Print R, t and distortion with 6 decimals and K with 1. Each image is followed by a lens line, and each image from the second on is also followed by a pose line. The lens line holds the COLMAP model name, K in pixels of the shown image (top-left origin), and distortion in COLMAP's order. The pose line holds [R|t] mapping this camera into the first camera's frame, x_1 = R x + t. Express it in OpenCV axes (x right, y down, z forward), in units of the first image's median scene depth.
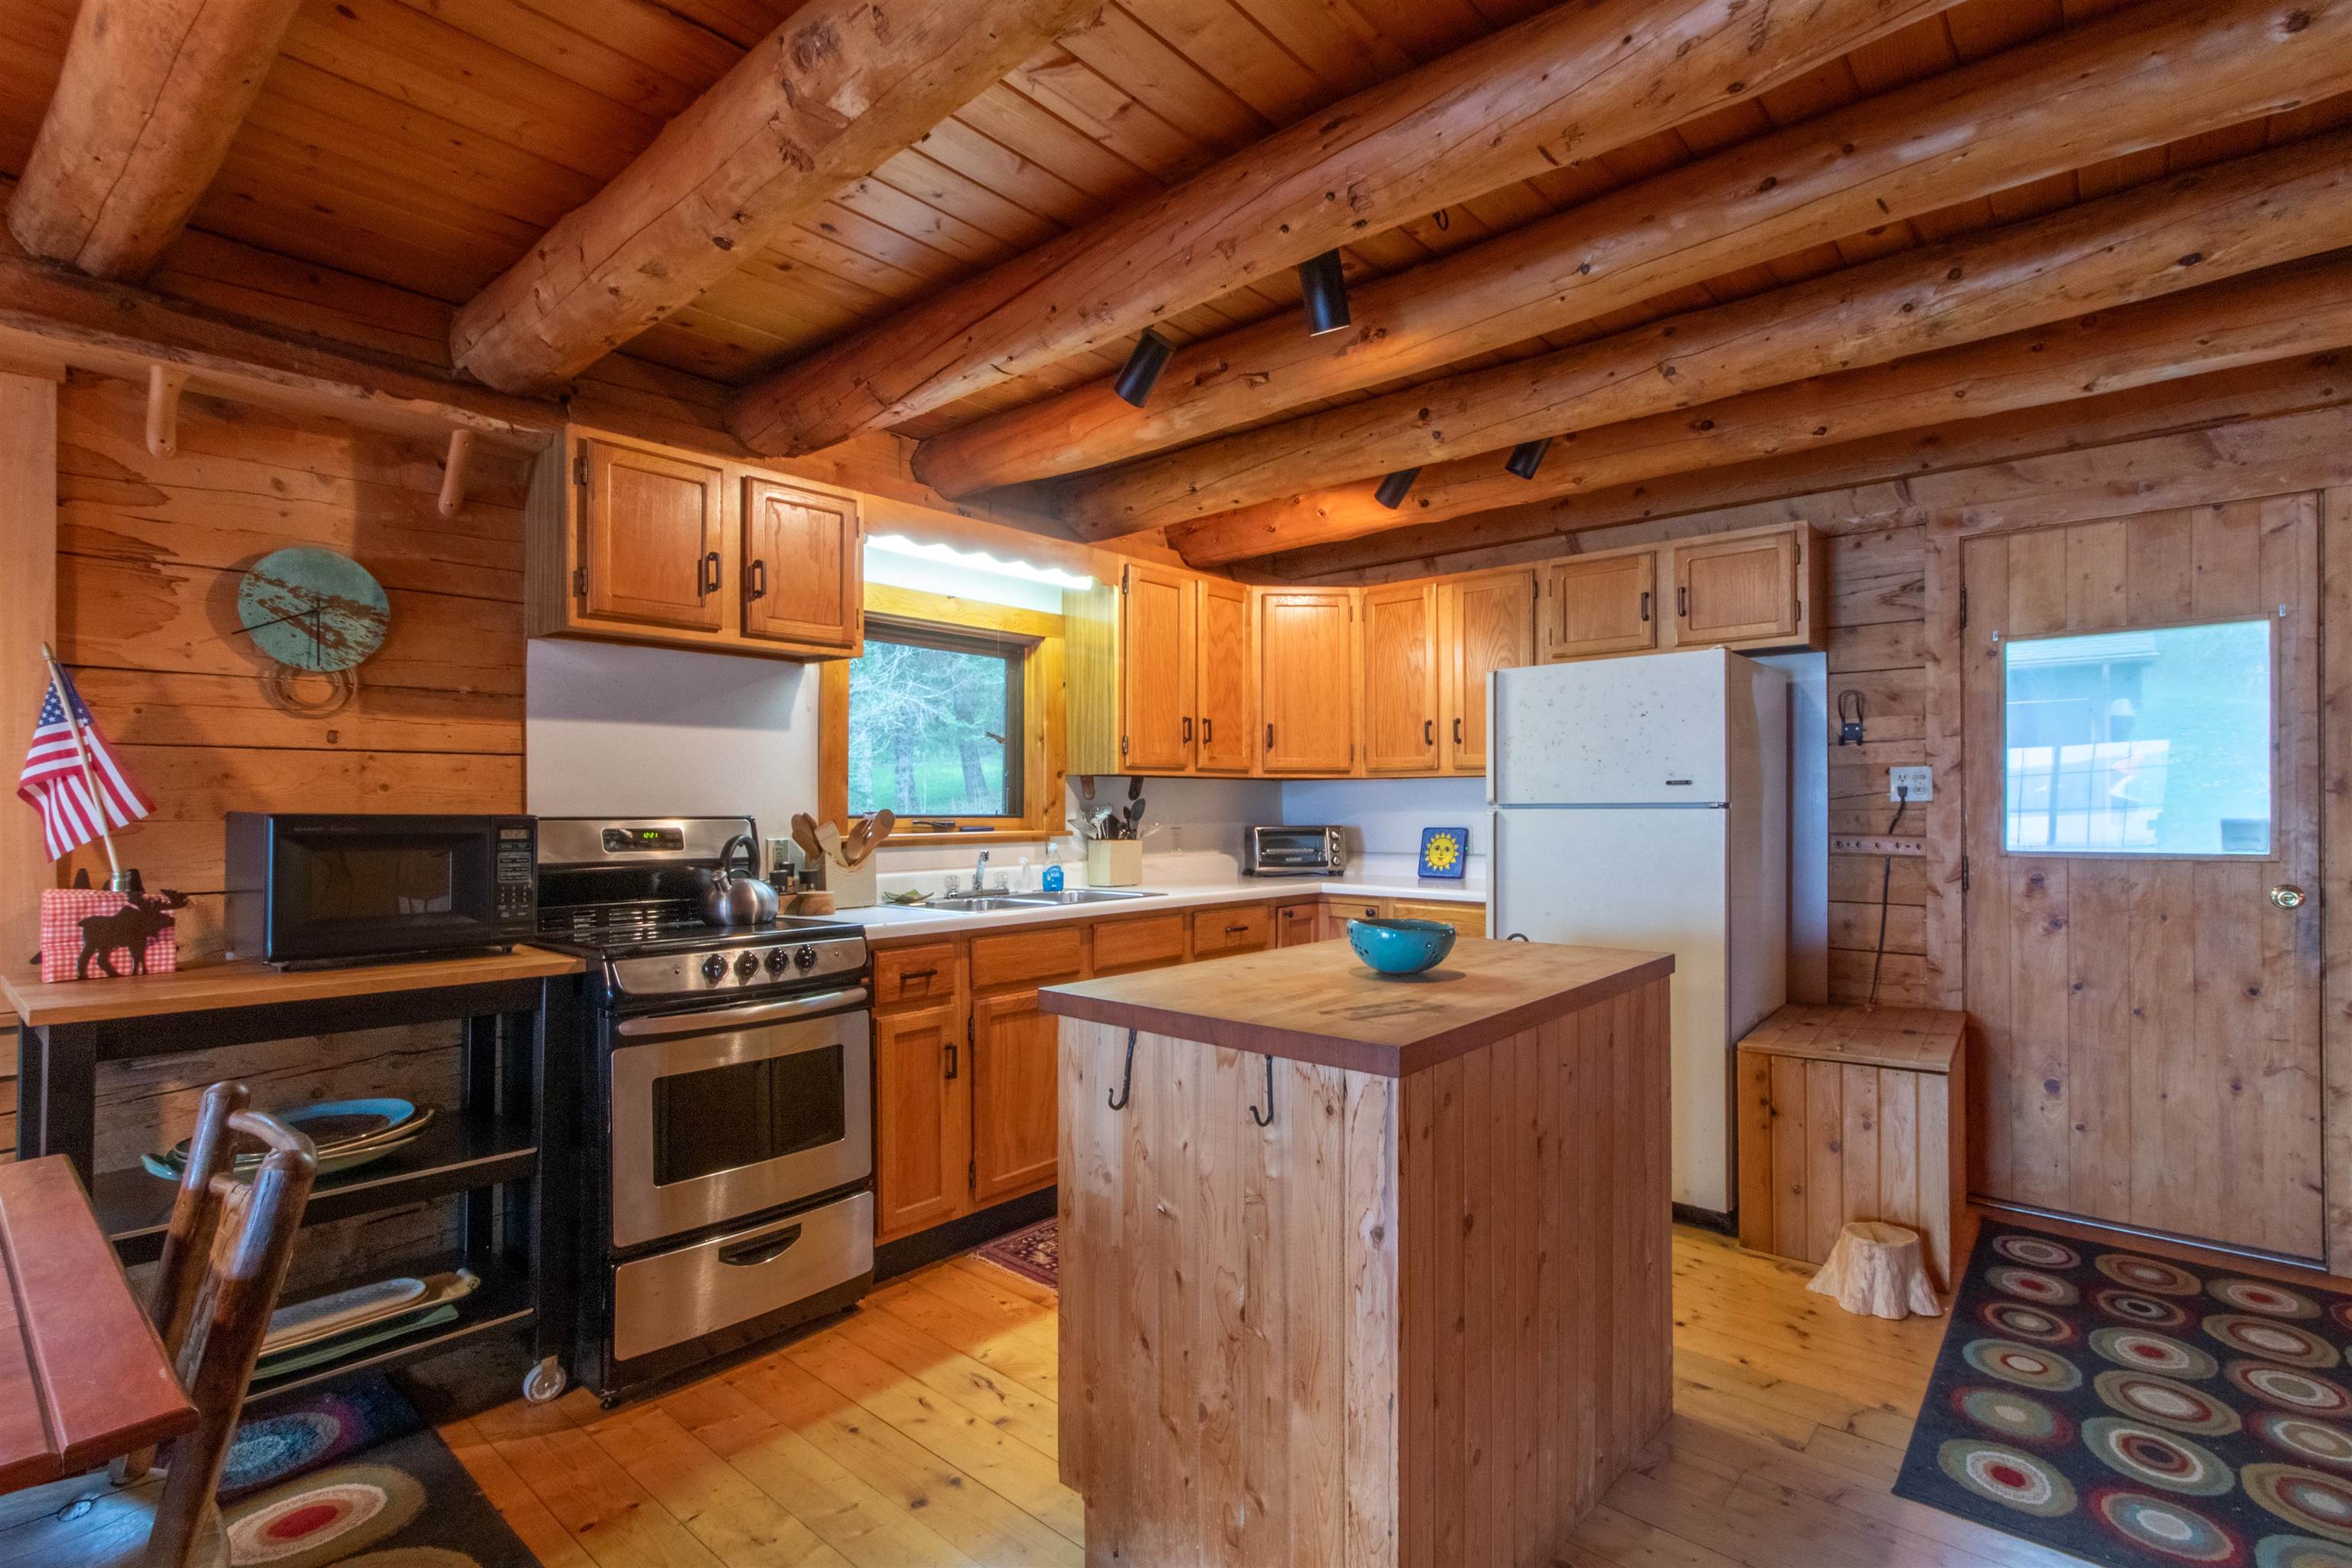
lens RADIAL K [[1110.9, 0, 1188.5], [0, 1110.9, 808.3], [0, 0, 1]] dist [0.002987, 0.000328]
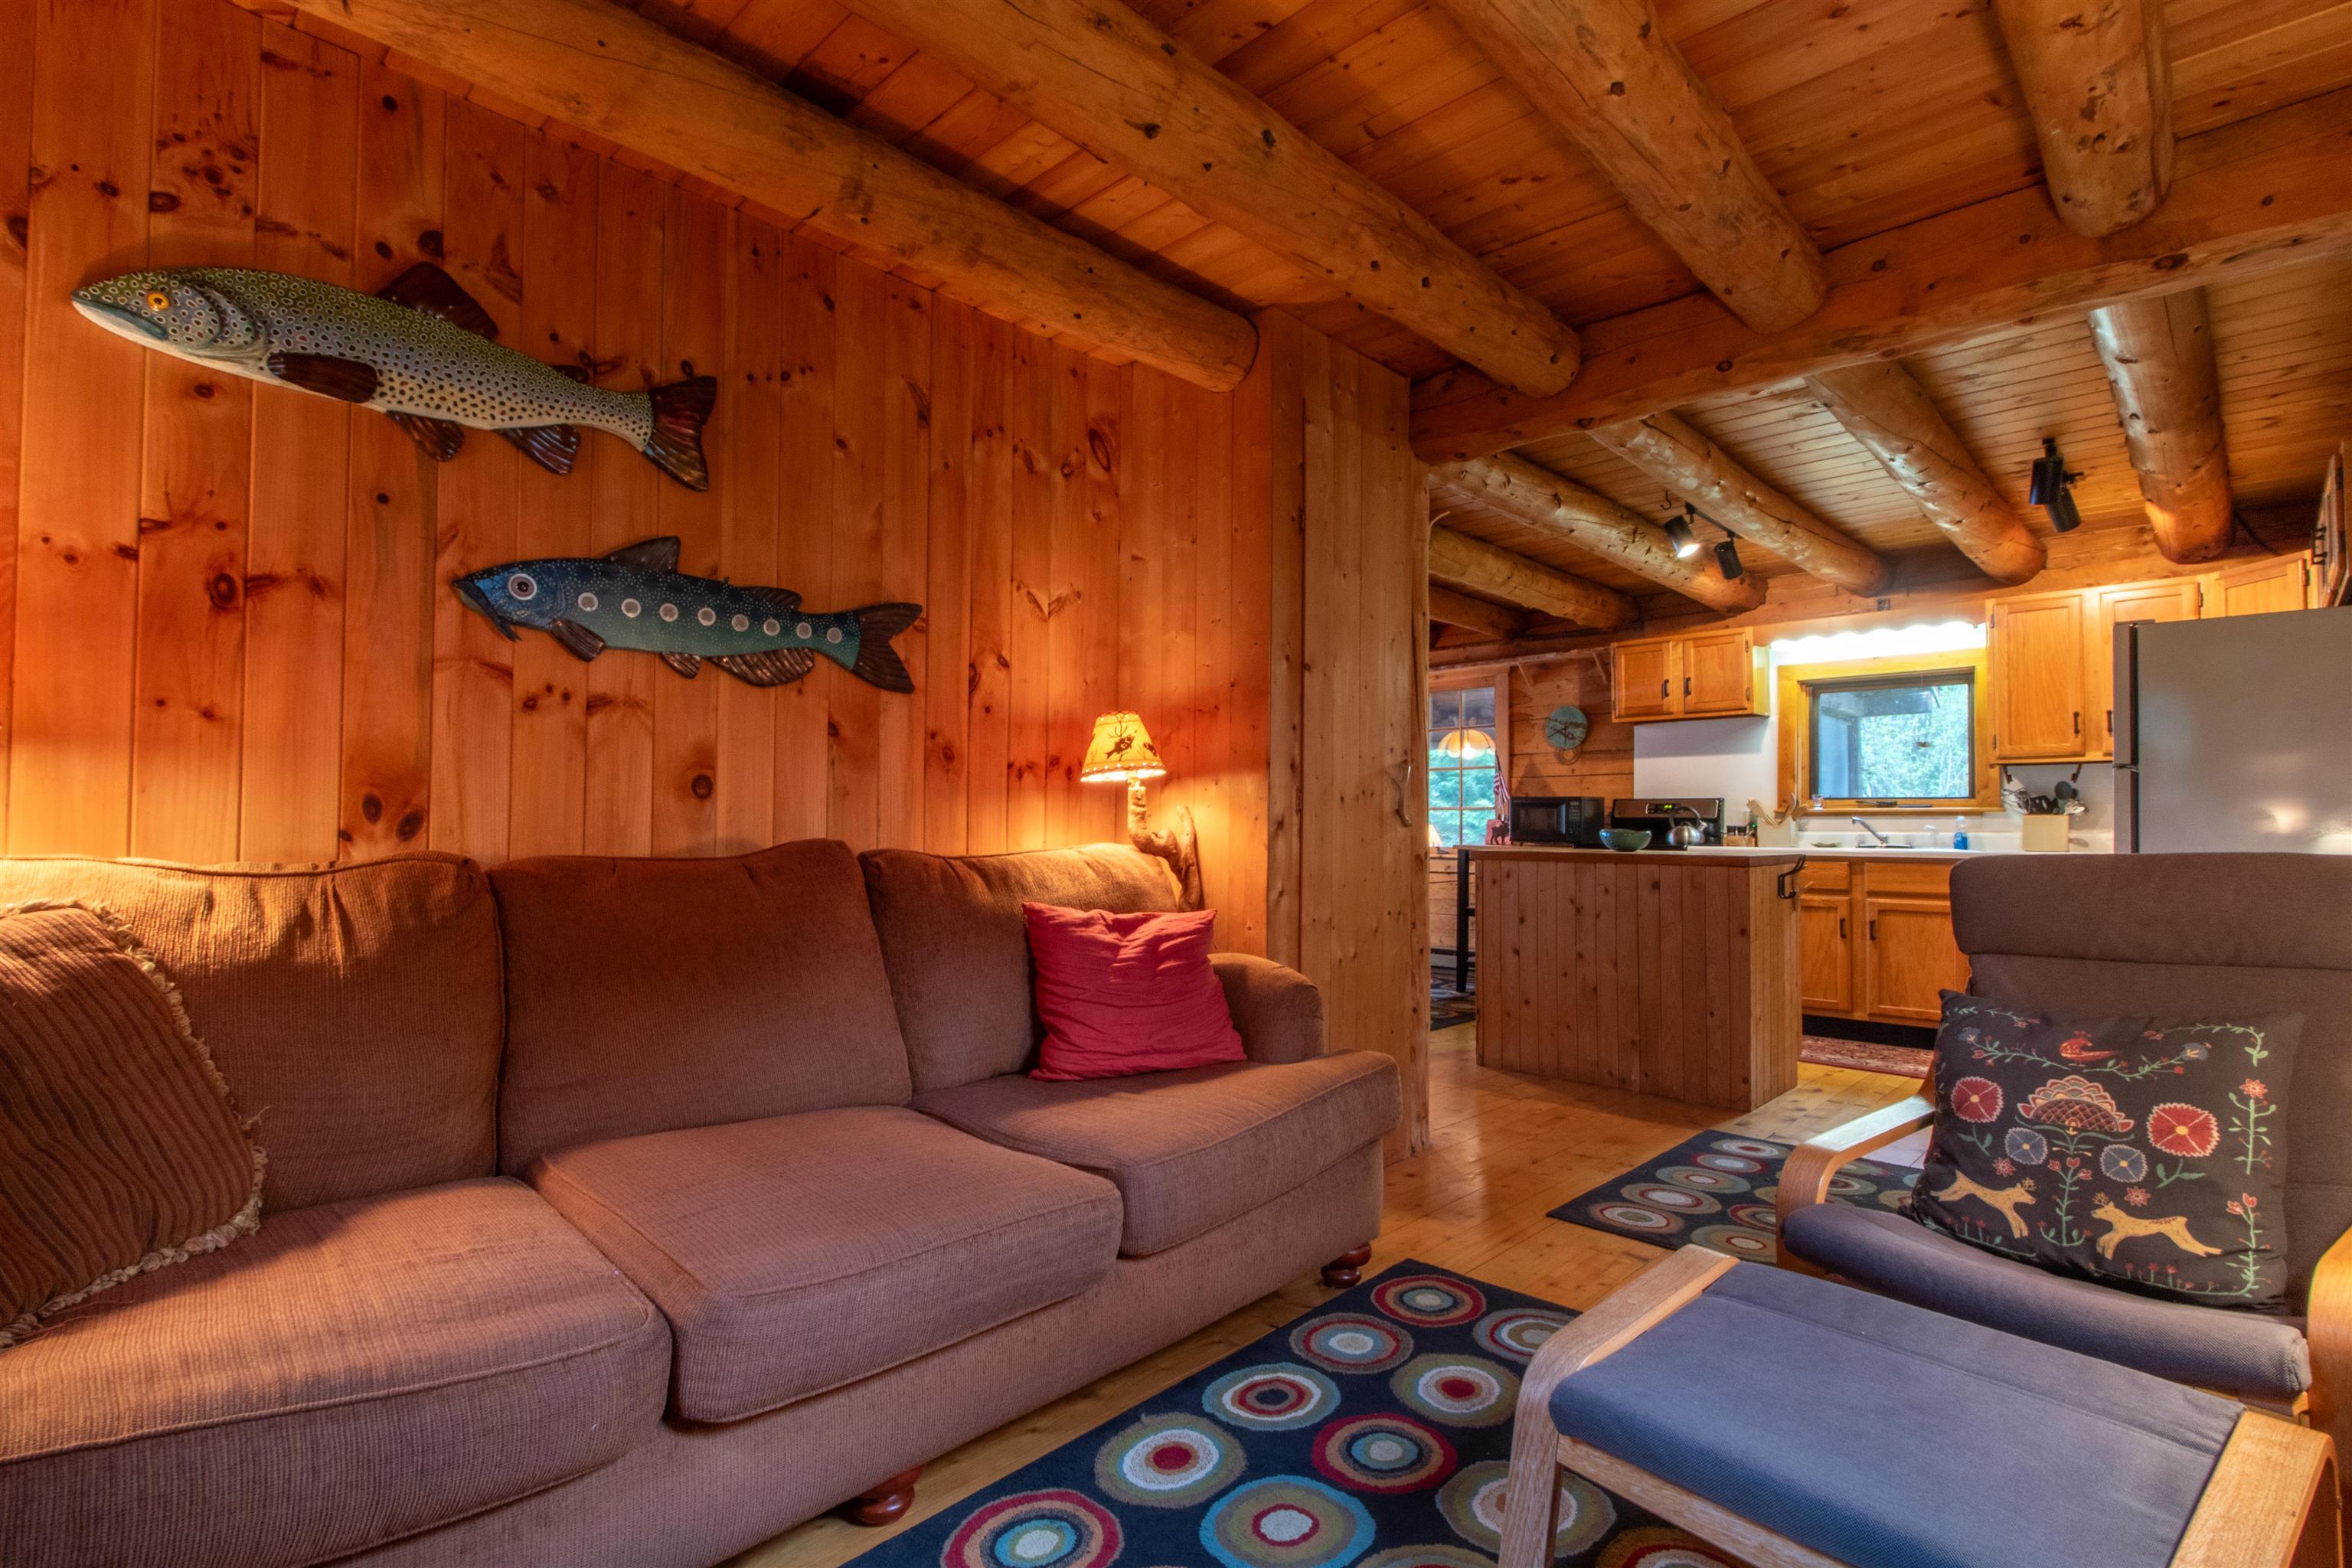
lens RADIAL K [[1110.9, 0, 1188.5], [0, 1110.9, 808.3], [0, 0, 1]] dist [0.002987, 0.000328]
pose [[-0.035895, -0.015902, -0.999229, 1.628913], [-0.007548, 0.999849, -0.015640, 0.063785], [0.999327, 0.006981, -0.036010, 0.100004]]
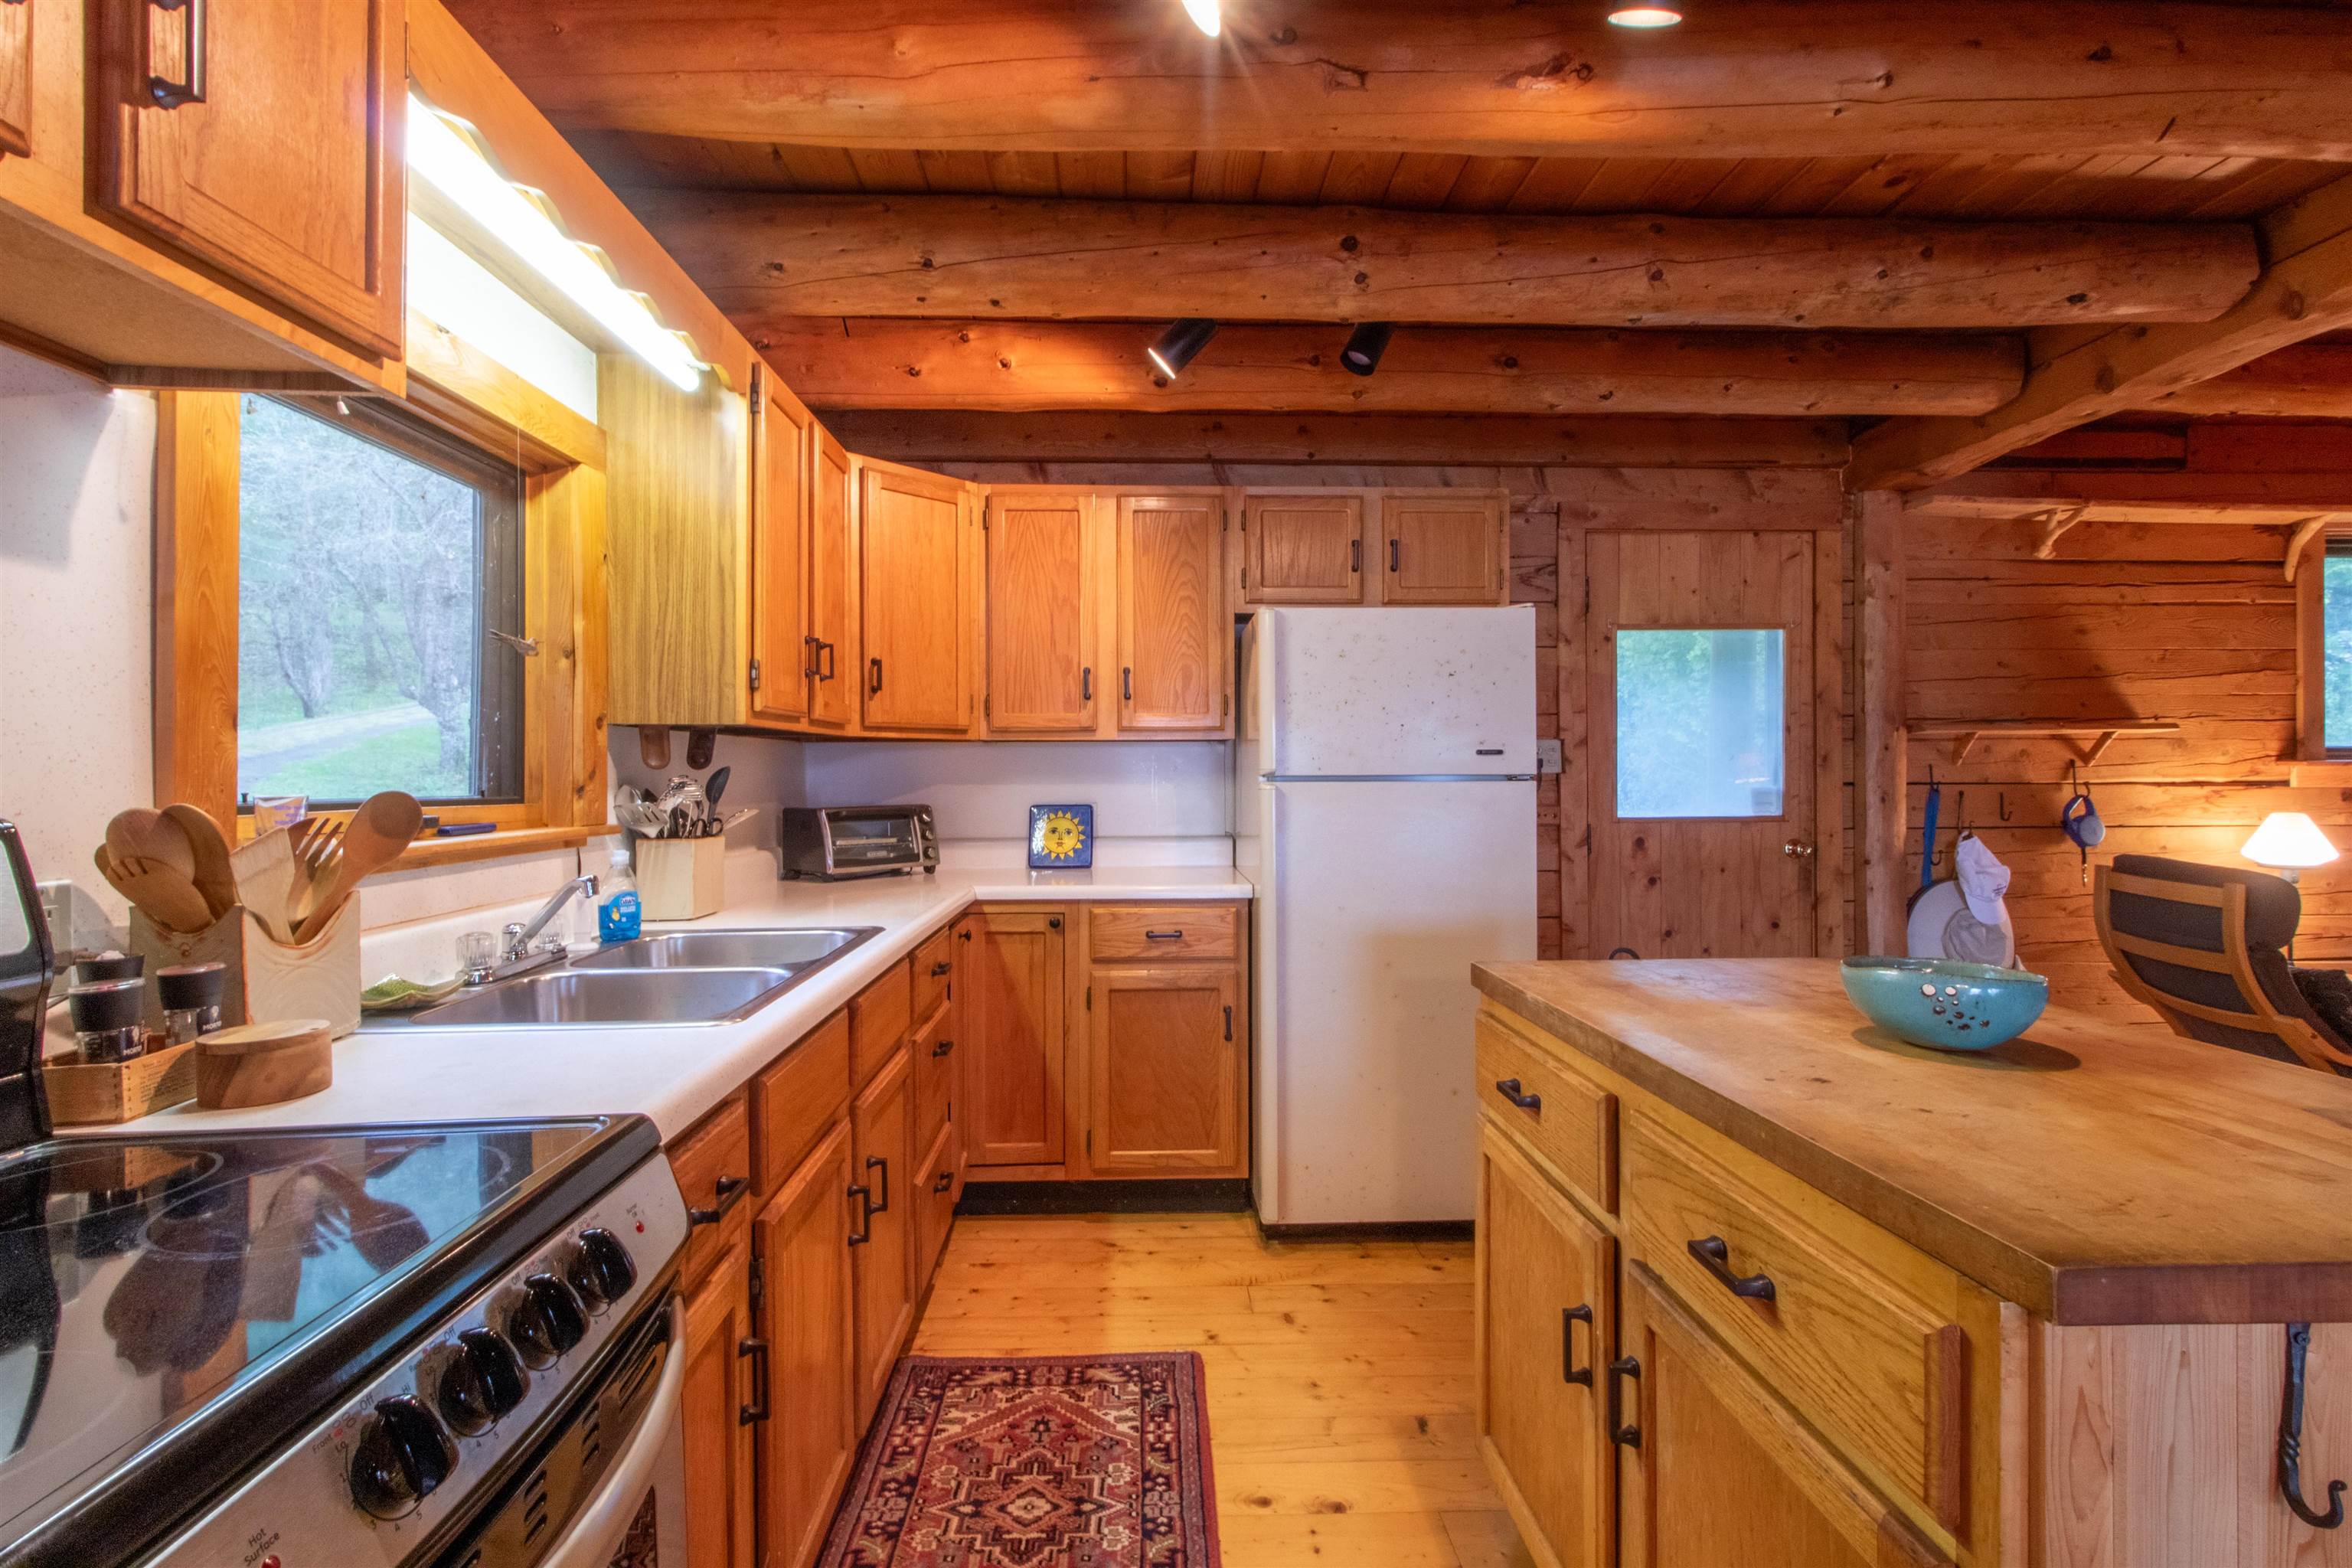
lens RADIAL K [[1093.8, 0, 1177.2], [0, 1093.8, 778.3], [0, 0, 1]] dist [0.003525, 0.000234]
pose [[0.728160, -0.003017, 0.685401, -0.356945], [0.002543, 0.999995, 0.001700, -0.004068], [-0.685403, 0.000505, 0.728164, 0.537821]]
